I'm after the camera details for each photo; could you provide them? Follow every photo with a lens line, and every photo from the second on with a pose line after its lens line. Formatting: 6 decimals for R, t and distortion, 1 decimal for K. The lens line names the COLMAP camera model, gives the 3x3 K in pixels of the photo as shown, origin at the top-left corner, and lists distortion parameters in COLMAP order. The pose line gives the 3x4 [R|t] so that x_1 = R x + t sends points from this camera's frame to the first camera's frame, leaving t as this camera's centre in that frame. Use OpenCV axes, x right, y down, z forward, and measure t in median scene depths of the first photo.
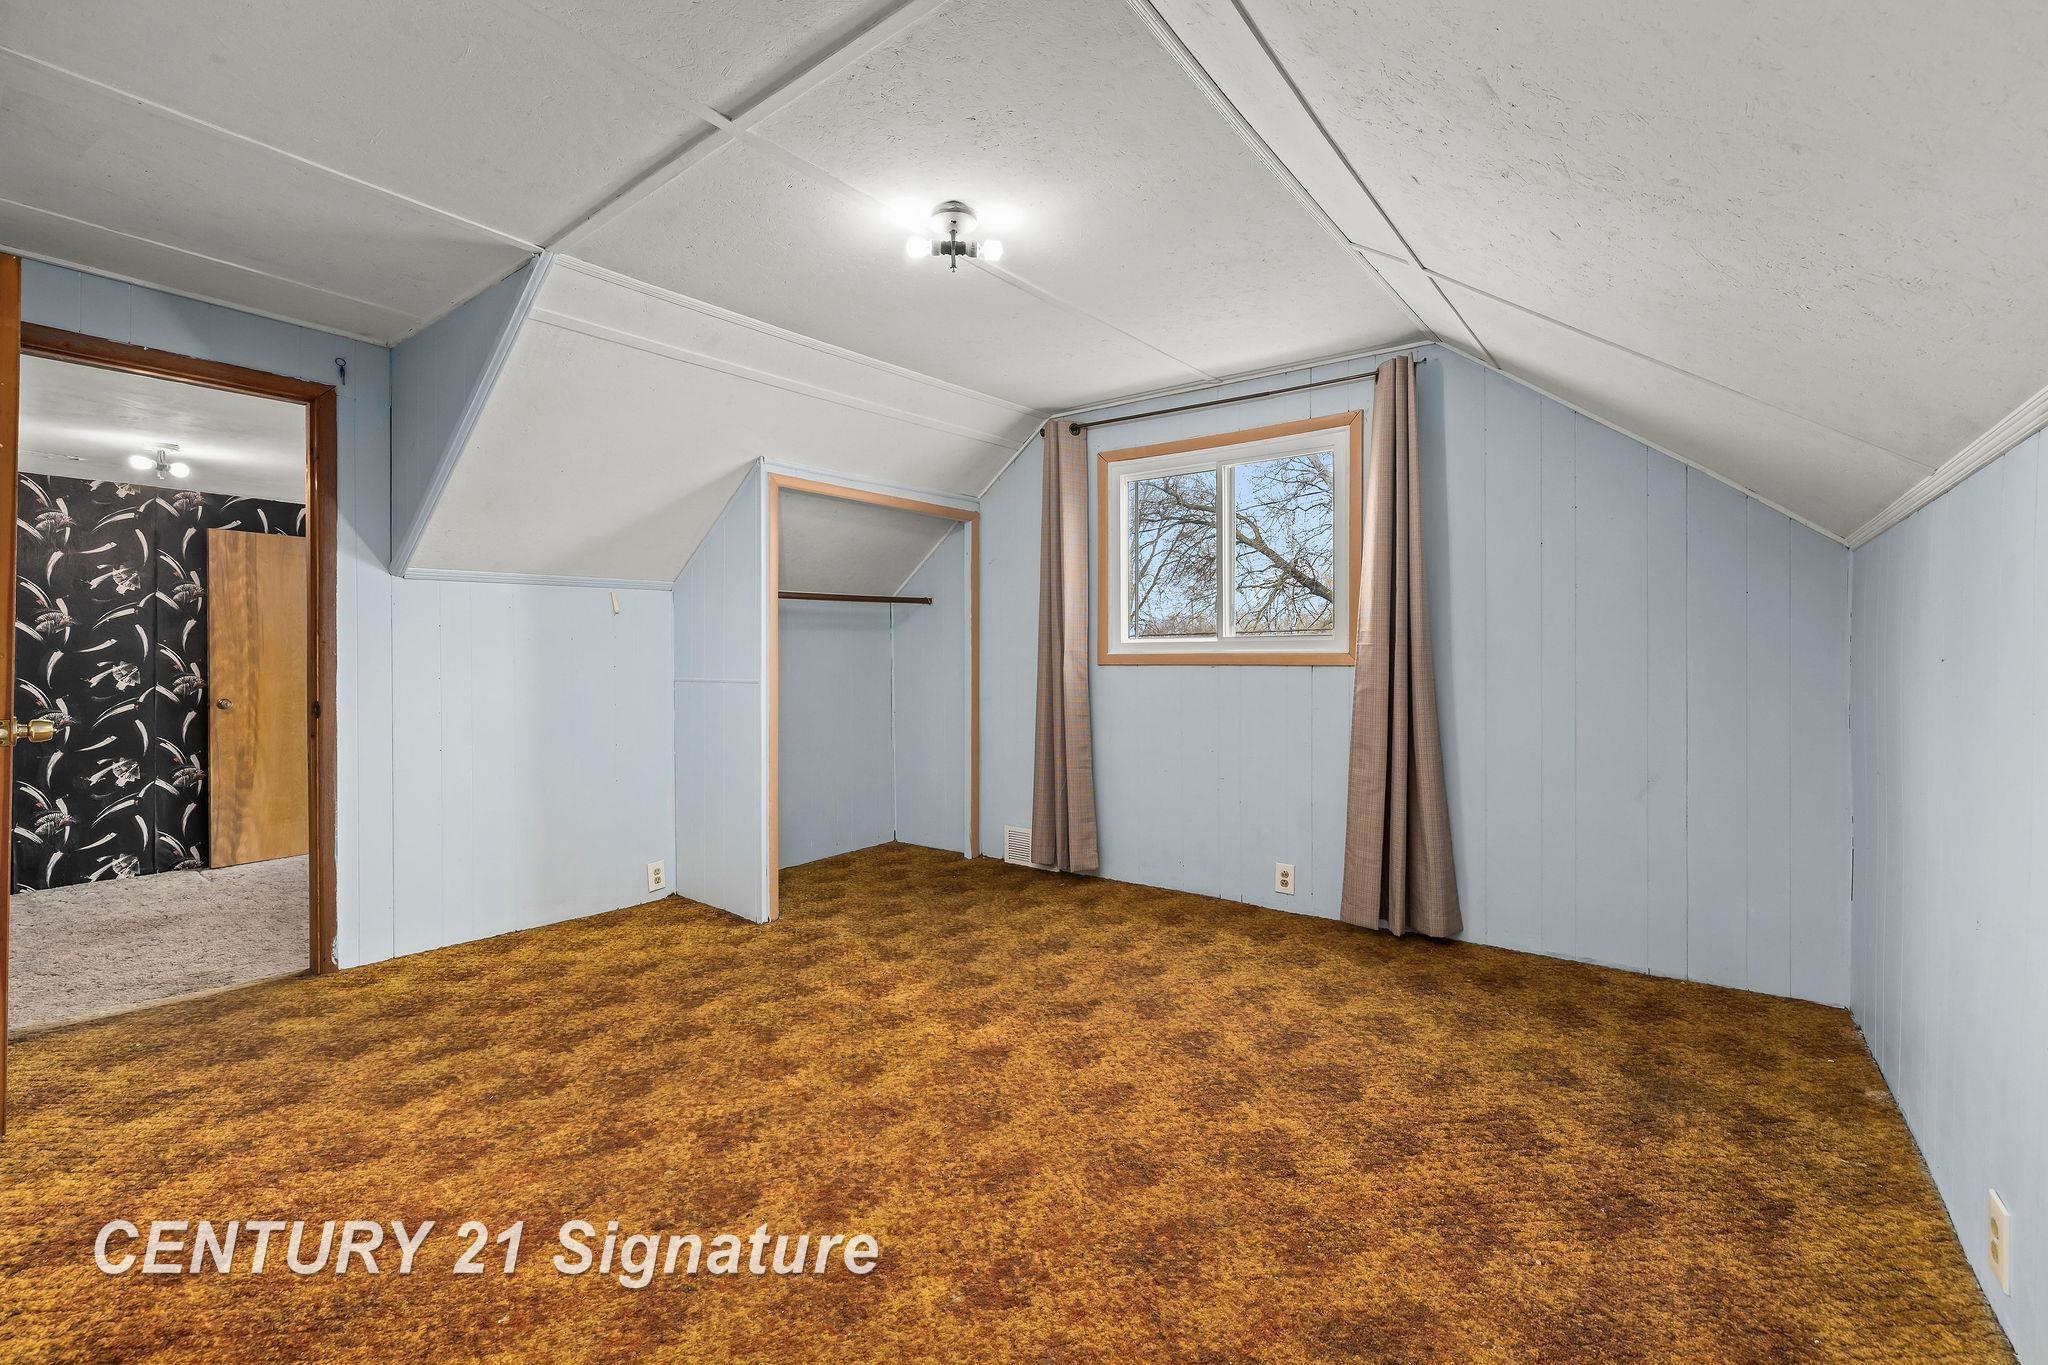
lens RADIAL K [[884.9, 0, 1014.8], [0, 884.9, 661.3], [0, 0, 1]] dist [-0.000125, 0.001096]
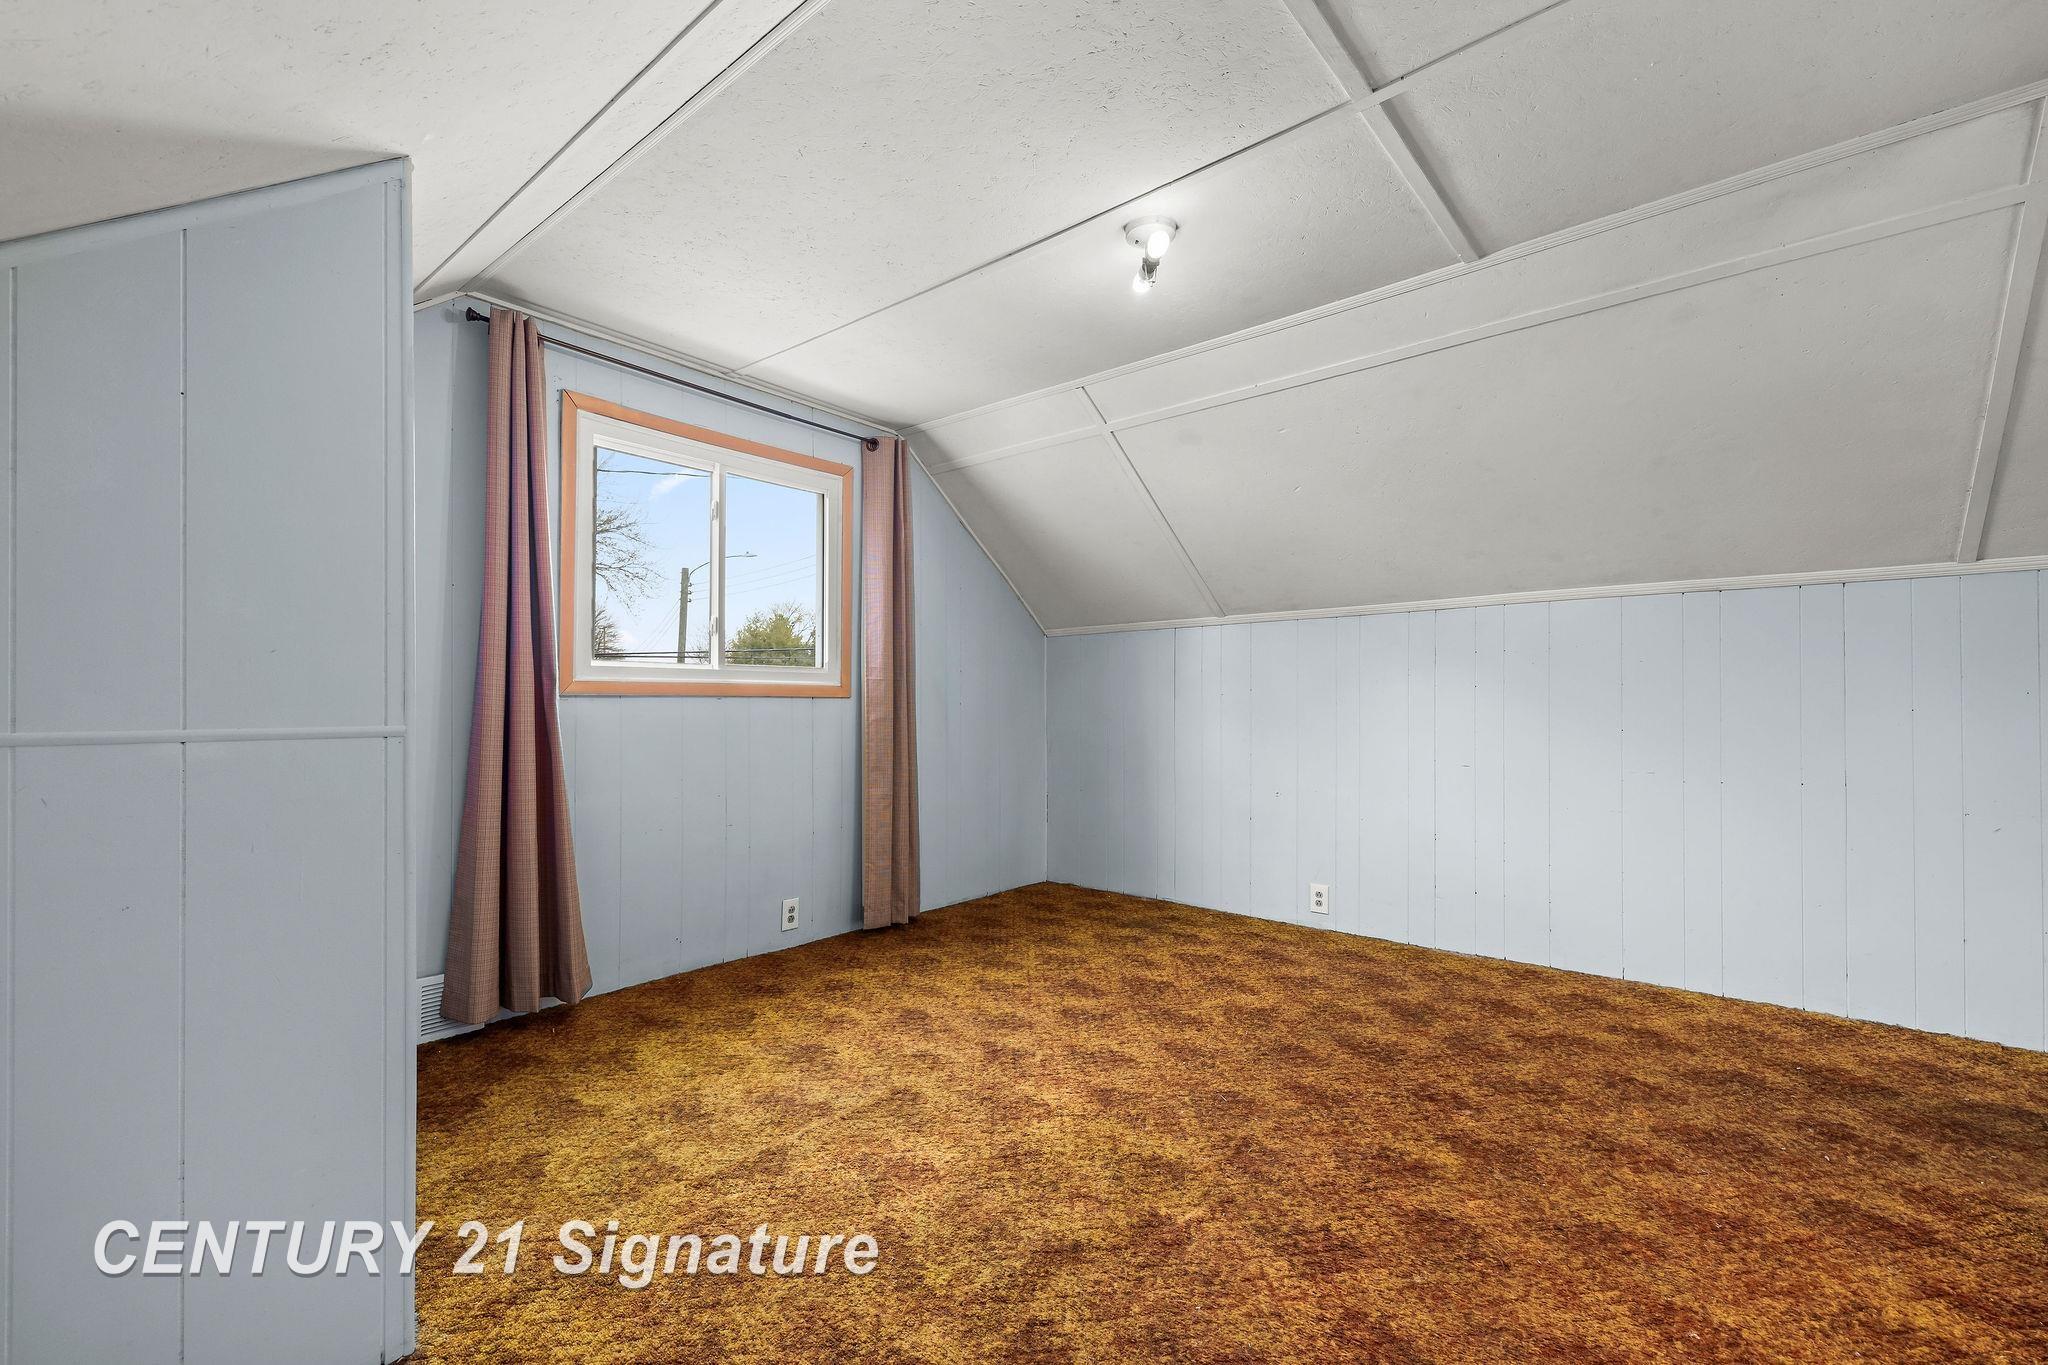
lens RADIAL K [[884.9, 0, 1013.1], [0, 884.9, 691.1], [0, 0, 1]] dist [-0.000125, 0.001096]
pose [[0.033058, 0.011247, 0.999390, -0.990283], [-0.001029, 0.999937, -0.011219, 0.013006], [-0.999453, -0.000657, 0.033068, 1.065279]]
